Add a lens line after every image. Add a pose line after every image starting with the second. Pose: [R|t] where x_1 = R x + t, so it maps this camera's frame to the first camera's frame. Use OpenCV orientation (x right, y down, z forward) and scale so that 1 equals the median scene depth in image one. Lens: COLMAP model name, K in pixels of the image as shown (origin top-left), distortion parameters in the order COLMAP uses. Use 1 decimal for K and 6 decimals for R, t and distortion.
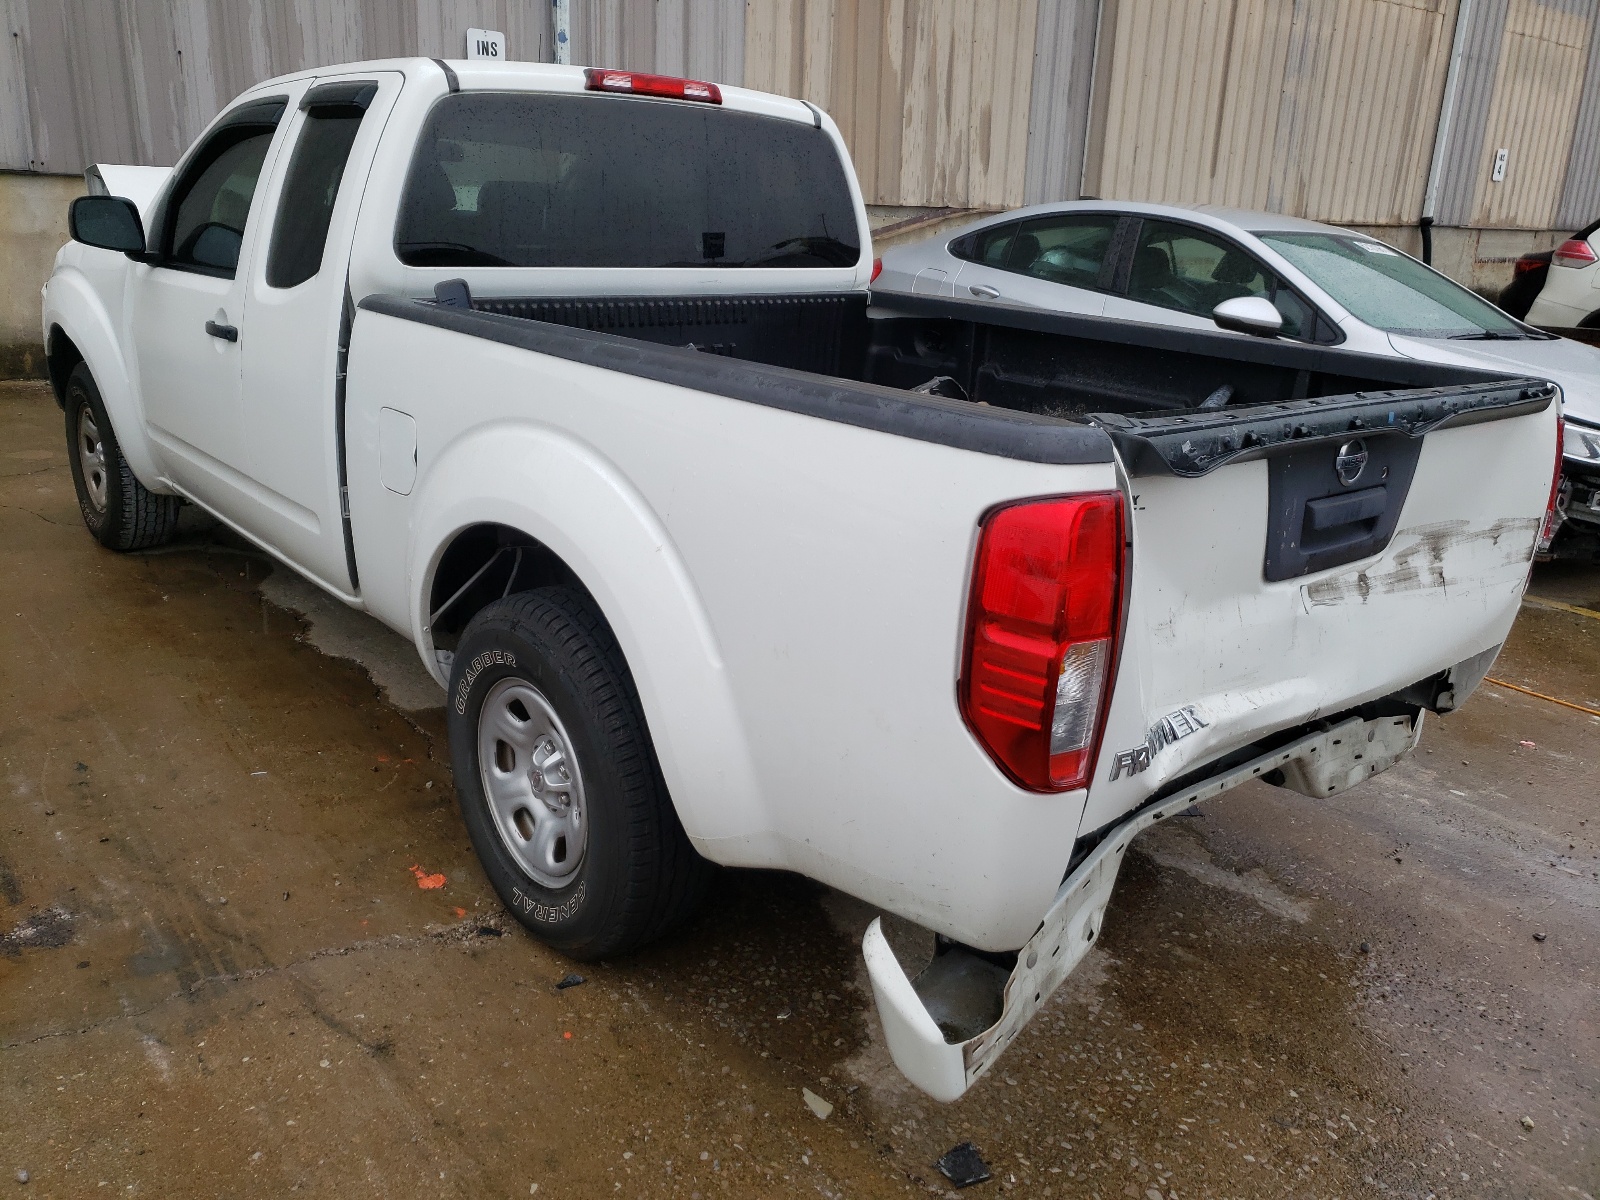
lens RADIAL K [[1223.1, 0, 787.4], [0, 1223.1, 600.9], [0, 0, 1]] dist [0.031606, 0.001645]
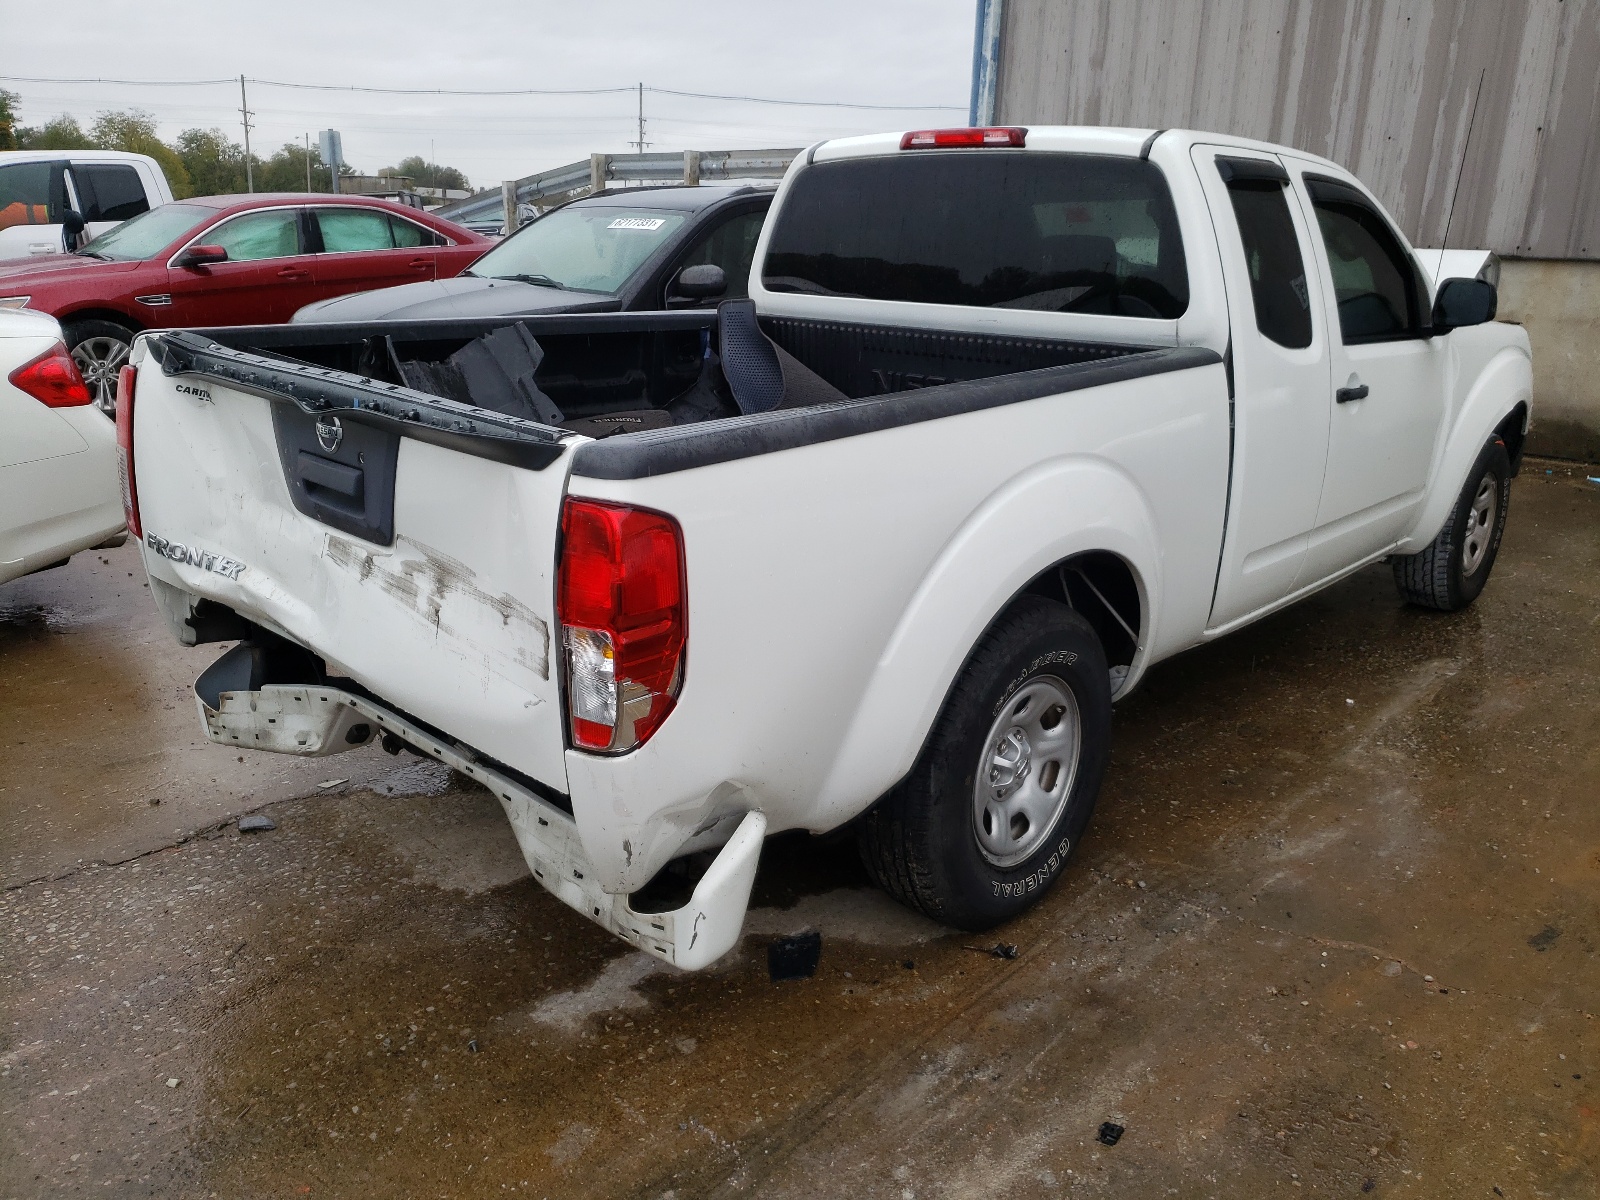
lens RADIAL K [[1223.1, 0, 787.4], [0, 1223.1, 600.9], [0, 0, 1]] dist [0.031606, 0.001645]
pose [[0.112090, 0.248322, -0.962171, 1.060765], [-0.327472, 0.923414, 0.200170, -0.217474], [0.938189, 0.292647, 0.184824, 0.807485]]
